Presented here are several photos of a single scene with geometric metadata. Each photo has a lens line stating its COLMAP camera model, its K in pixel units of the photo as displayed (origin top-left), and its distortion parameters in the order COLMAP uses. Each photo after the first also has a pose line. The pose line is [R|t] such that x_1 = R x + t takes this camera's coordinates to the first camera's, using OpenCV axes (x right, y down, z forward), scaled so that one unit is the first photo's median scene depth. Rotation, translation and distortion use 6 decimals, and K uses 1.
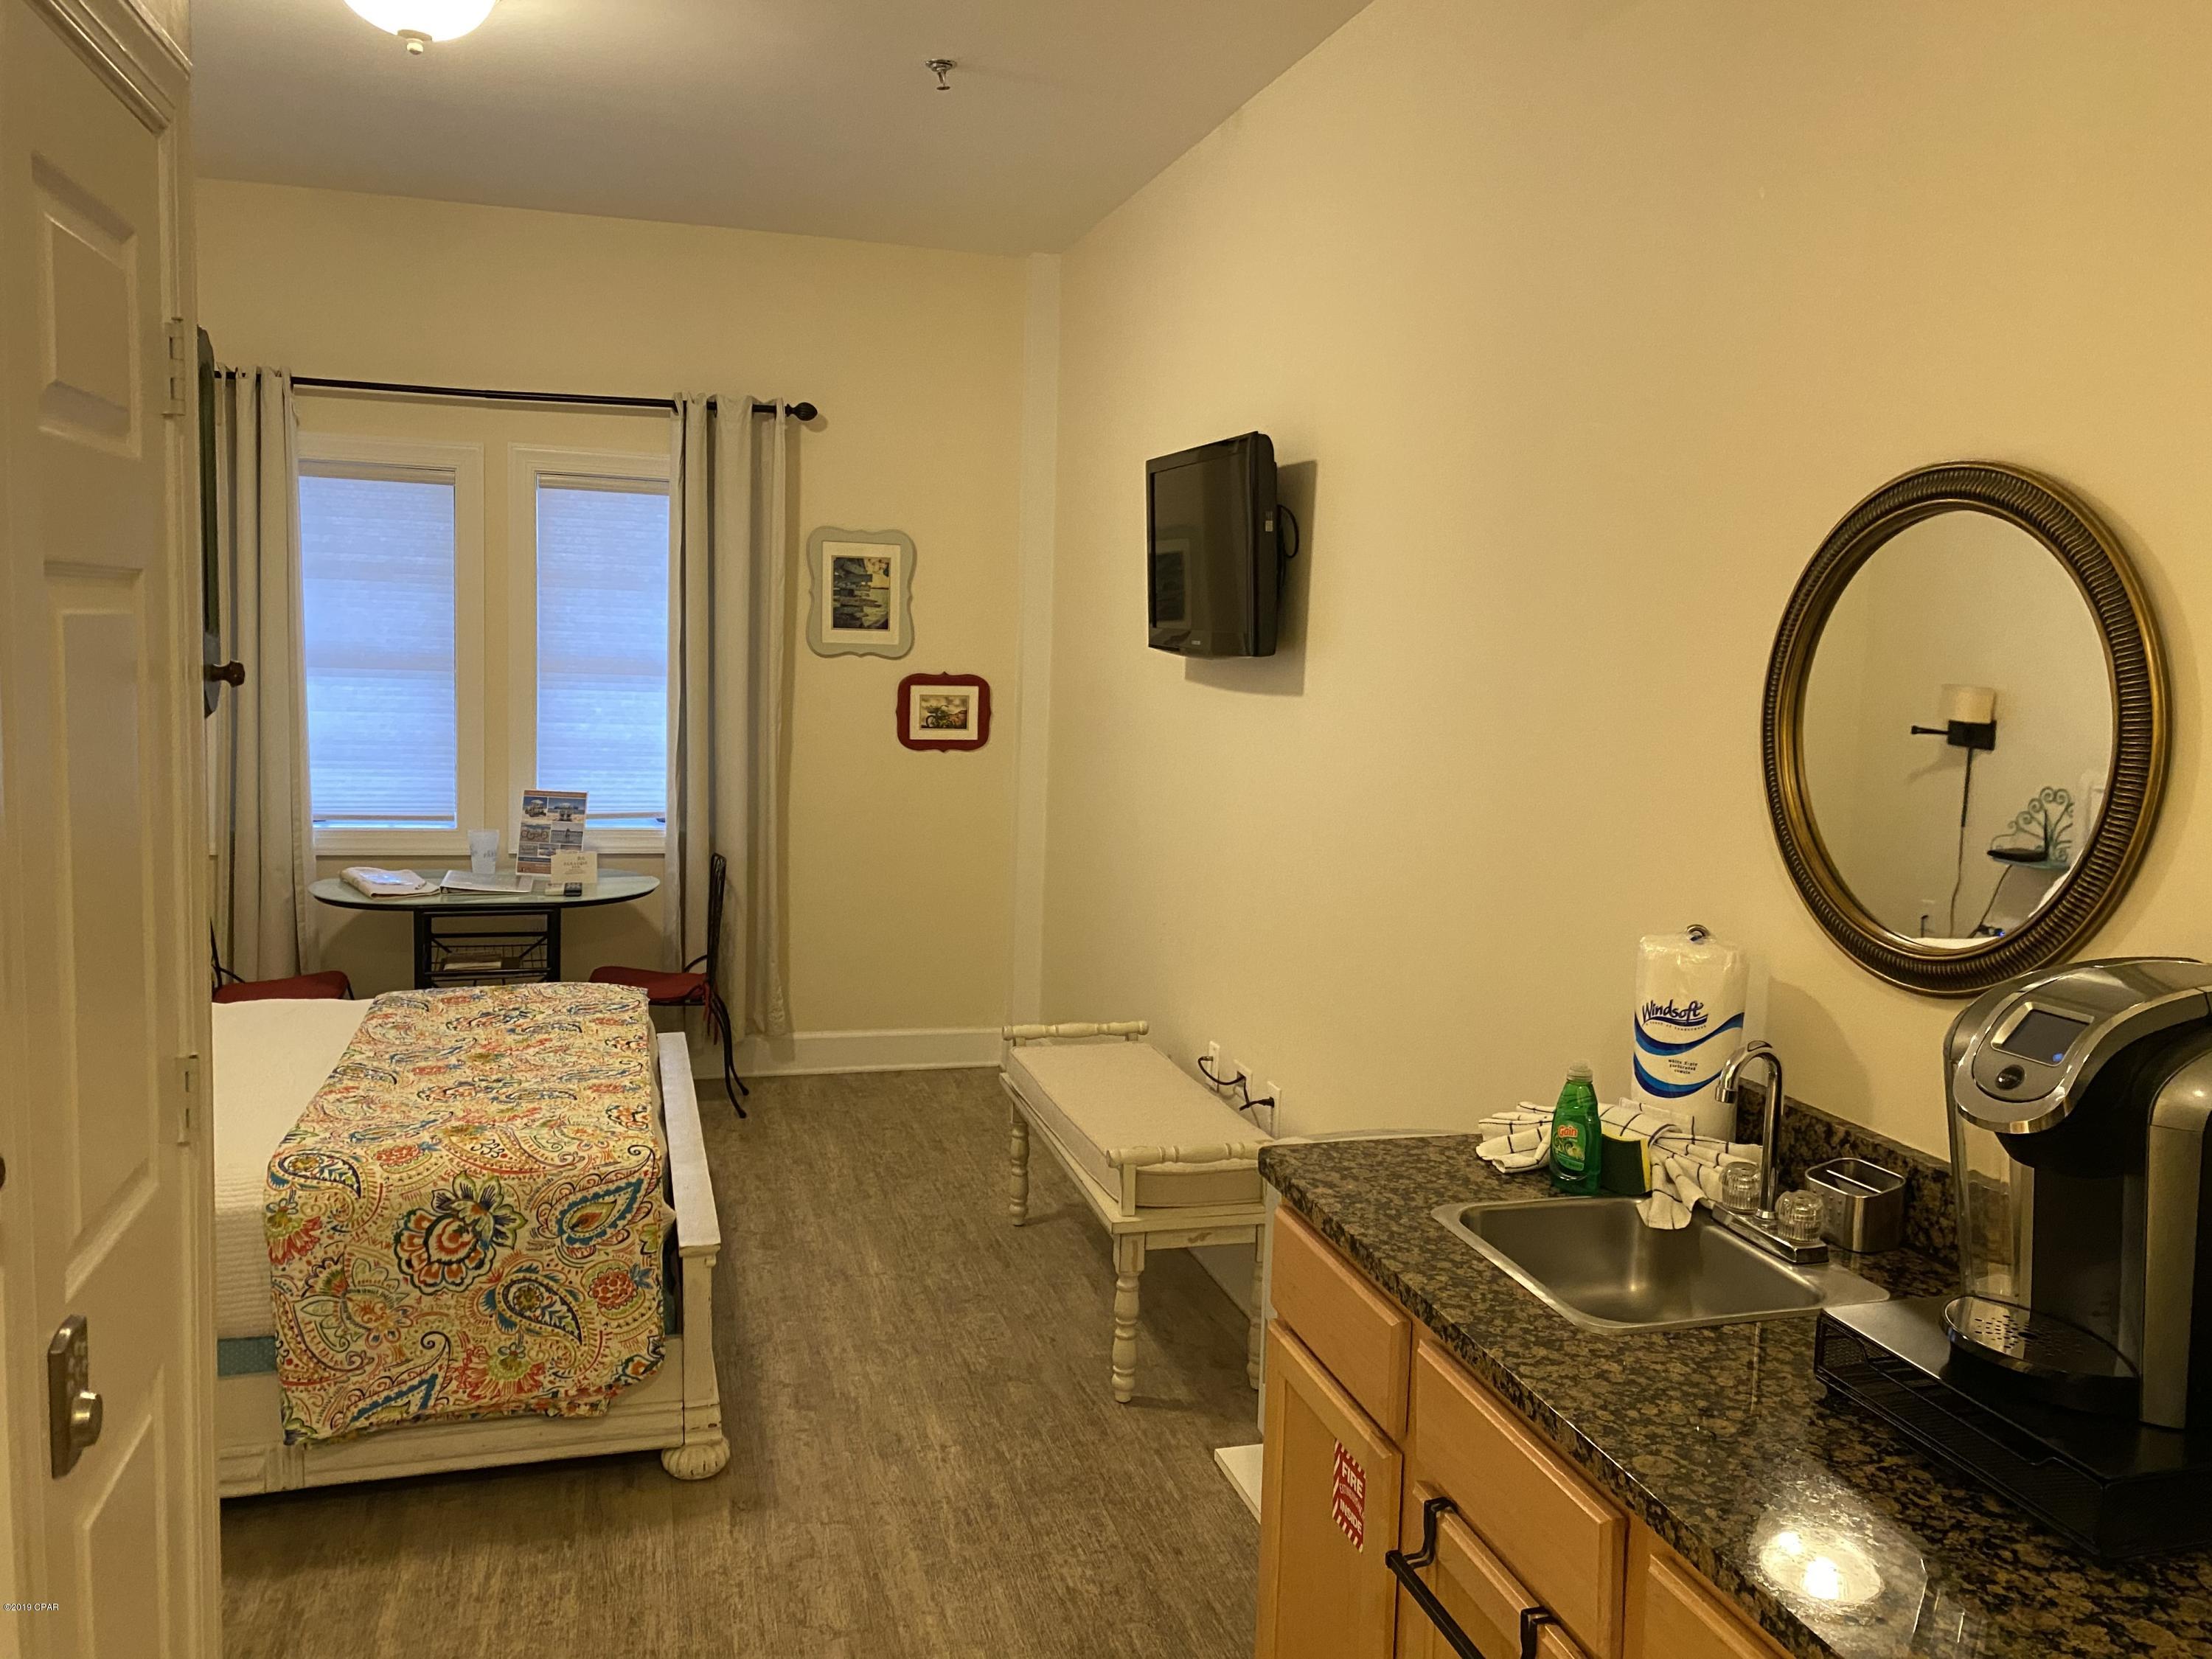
lens RADIAL K [[1717.3, 0, 1106.0], [0, 1717.3, 829.5], [0, 0, 1]] dist [0.051687, -0.008988]
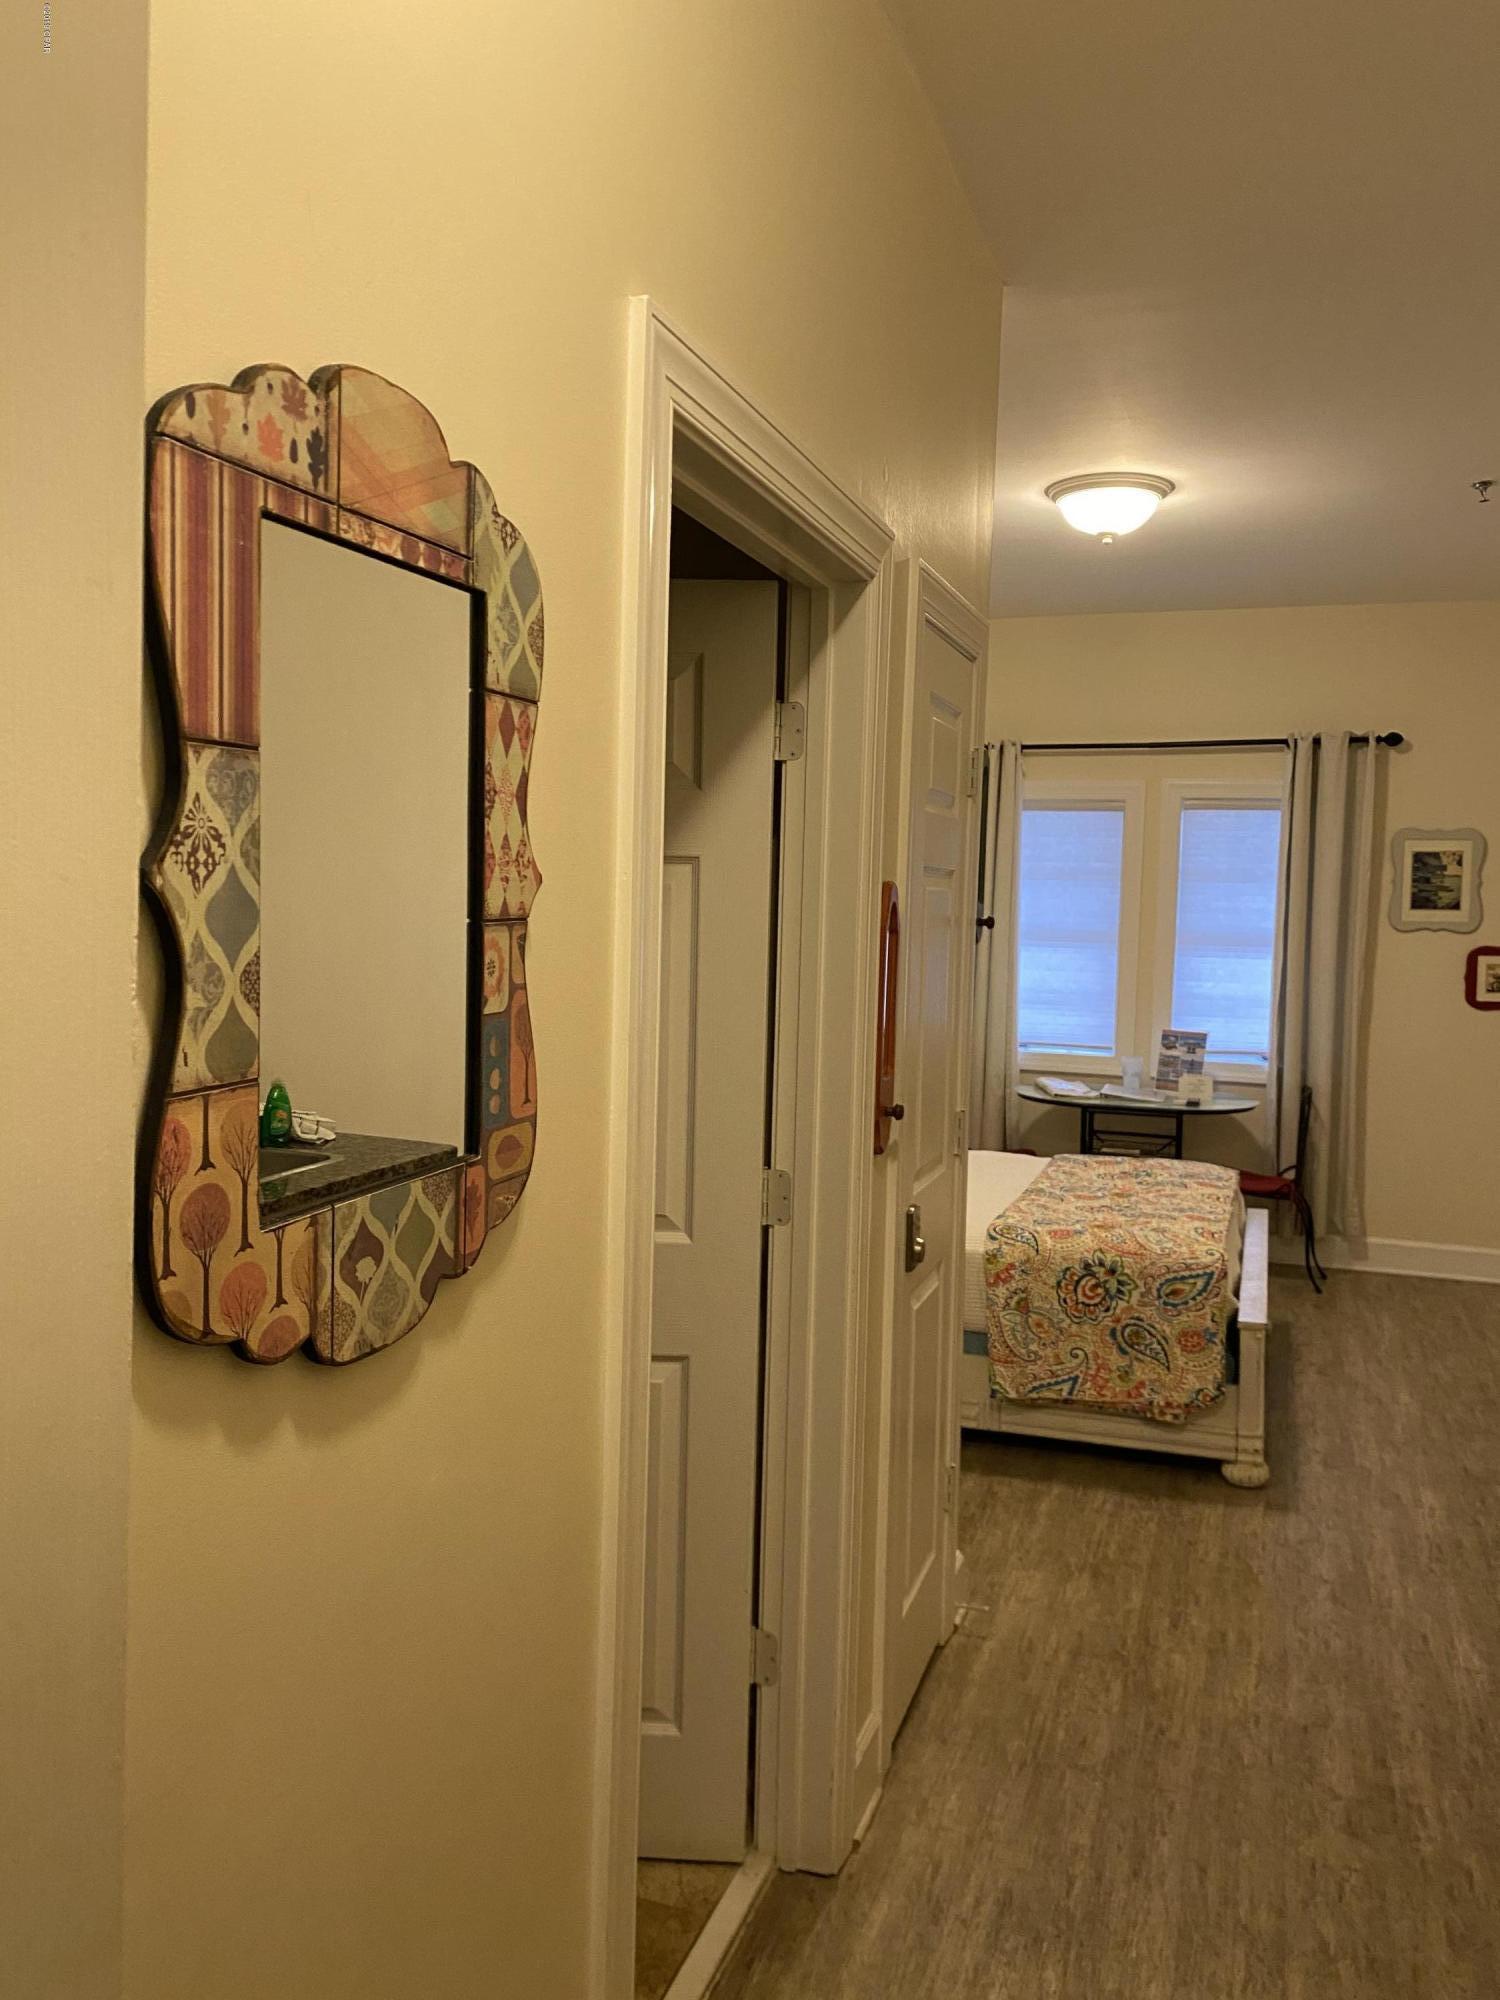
lens RADIAL K [[1551.7, 0, 745.5], [0, 1551.7, 980.2], [0, 0, 1]] dist [0.002489, -0.047575]
pose [[0.823030, 0.015864, -0.567776, 0.117653], [-0.063235, 0.995955, -0.063837, 0.051106], [0.564466, 0.088443, 0.820704, -0.262254]]
